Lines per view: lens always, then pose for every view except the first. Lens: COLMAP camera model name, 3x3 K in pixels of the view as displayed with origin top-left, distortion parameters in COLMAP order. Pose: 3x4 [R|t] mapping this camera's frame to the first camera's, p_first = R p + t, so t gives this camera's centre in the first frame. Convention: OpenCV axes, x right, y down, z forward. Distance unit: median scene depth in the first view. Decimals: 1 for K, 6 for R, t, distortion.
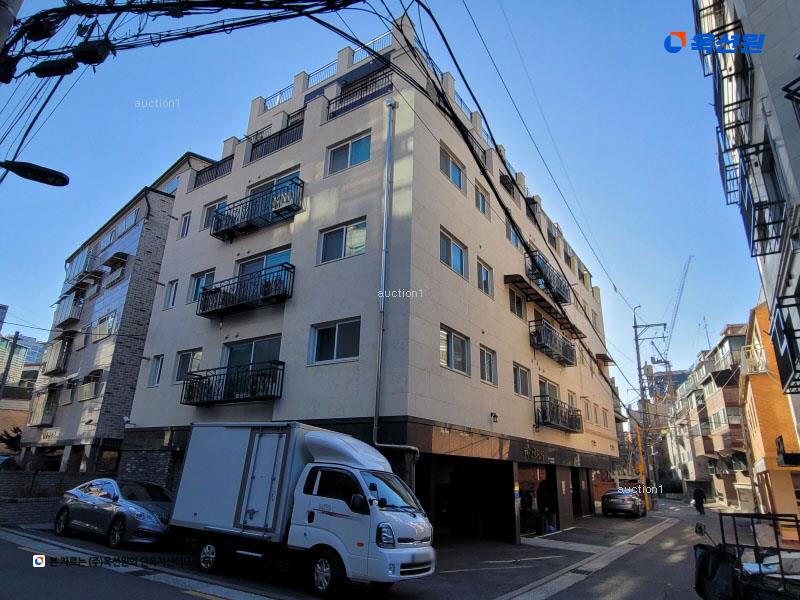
lens RADIAL K [[488.8, 0, 400.0], [0, 488.8, 300.0], [0, 0, 1]] dist [-0.006600, 0.002386]
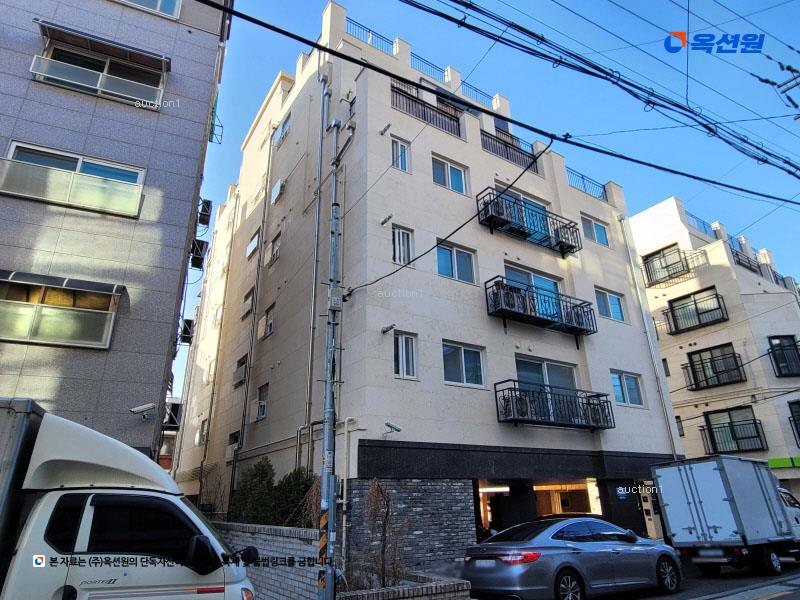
lens RADIAL K [[486.6, 0, 400.0], [0, 486.6, 300.0], [0, 0, 1]] dist [-0.033318, 0.000082]
pose [[0.396225, 0.321501, 0.860025, -1.329266], [-0.271391, 0.935845, -0.224812, 0.274957], [-0.877127, -0.144327, 0.458058, 0.881054]]
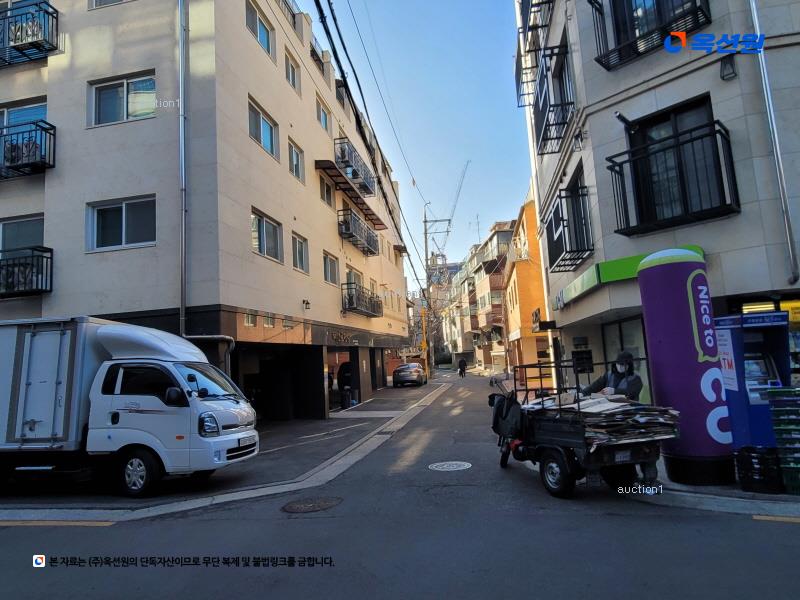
lens RADIAL K [[488.8, 0, 400.0], [0, 488.8, 300.0], [0, 0, 1]] dist [-0.006600, 0.002386]
pose [[0.917636, -0.040520, 0.395351, -0.029245], [-0.044813, 0.977895, 0.204239, 0.018681], [-0.394887, -0.205134, 0.895536, 0.028572]]
